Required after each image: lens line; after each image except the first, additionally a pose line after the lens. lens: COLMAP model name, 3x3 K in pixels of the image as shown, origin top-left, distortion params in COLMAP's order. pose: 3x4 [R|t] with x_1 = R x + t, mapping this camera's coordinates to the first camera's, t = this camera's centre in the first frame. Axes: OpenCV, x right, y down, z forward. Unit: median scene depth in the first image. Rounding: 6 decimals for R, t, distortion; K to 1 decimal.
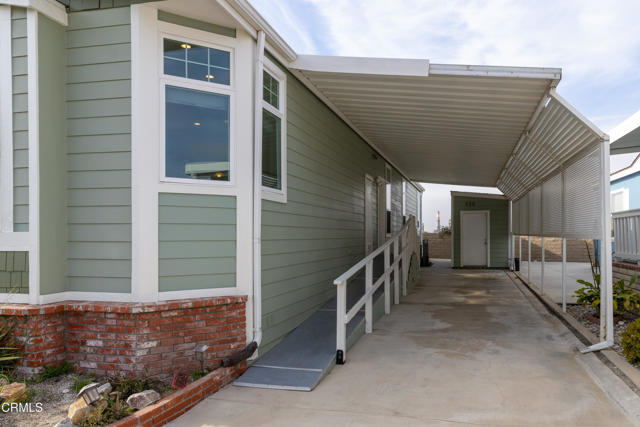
lens RADIAL K [[545.3, 0, 327.8], [0, 545.3, 238.2], [0, 0, 1]] dist [0.020884, -0.002849]
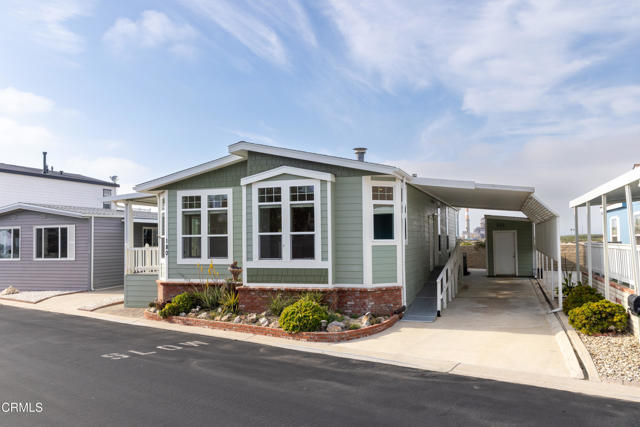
lens RADIAL K [[498.5, 0, 318.6], [0, 498.5, 220.1], [0, 0, 1]] dist [-0.008581, 0.003992]
pose [[0.994972, -0.011385, -0.099502, -0.292083], [0.005457, 0.998205, -0.059646, -0.058419], [0.100002, 0.058803, 0.993248, -1.262225]]
